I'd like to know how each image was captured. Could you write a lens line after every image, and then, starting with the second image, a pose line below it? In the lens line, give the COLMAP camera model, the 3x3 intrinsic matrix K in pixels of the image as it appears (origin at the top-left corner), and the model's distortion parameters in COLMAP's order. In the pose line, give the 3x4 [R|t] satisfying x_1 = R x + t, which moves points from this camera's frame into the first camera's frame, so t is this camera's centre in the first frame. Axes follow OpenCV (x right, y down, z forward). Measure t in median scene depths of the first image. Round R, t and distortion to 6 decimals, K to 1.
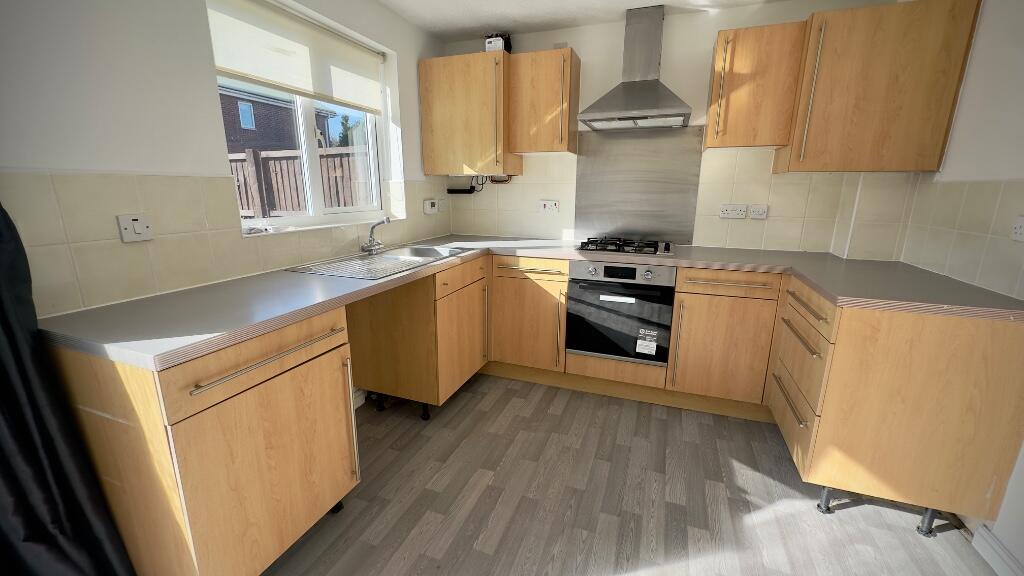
lens RADIAL K [[408.2, 0, 513.7], [0, 408.2, 283.1], [0, 0, 1]] dist [-0.001185, 0.000029]
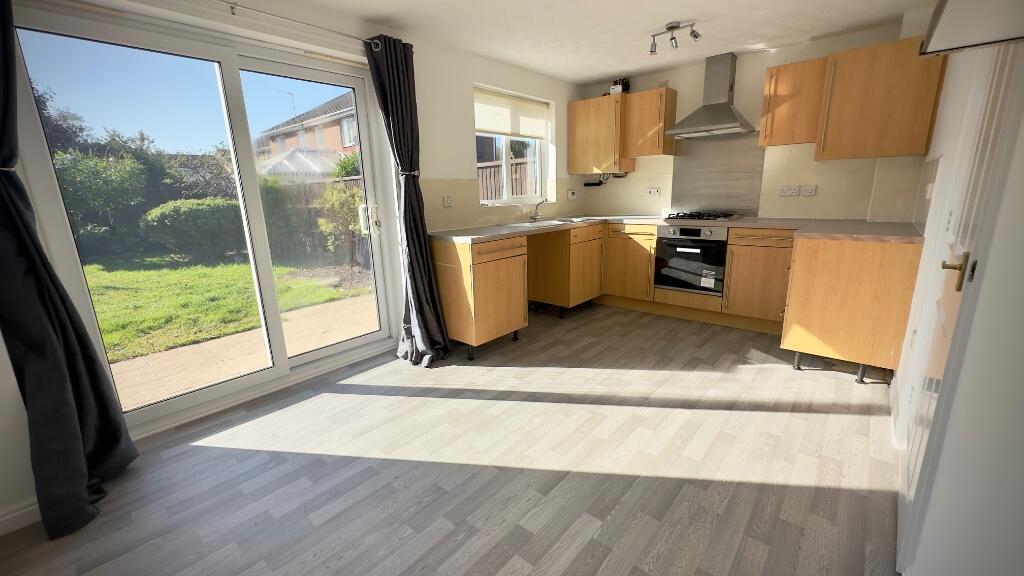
lens RADIAL K [[408.2, 0, 513.7], [0, 408.2, 283.1], [0, 0, 1]] dist [-0.001185, 0.000029]
pose [[0.936457, 0.047007, -0.347620, 0.173990], [-0.047297, 0.998852, 0.007656, 0.176100], [0.347580, 0.009271, 0.937604, -0.635184]]
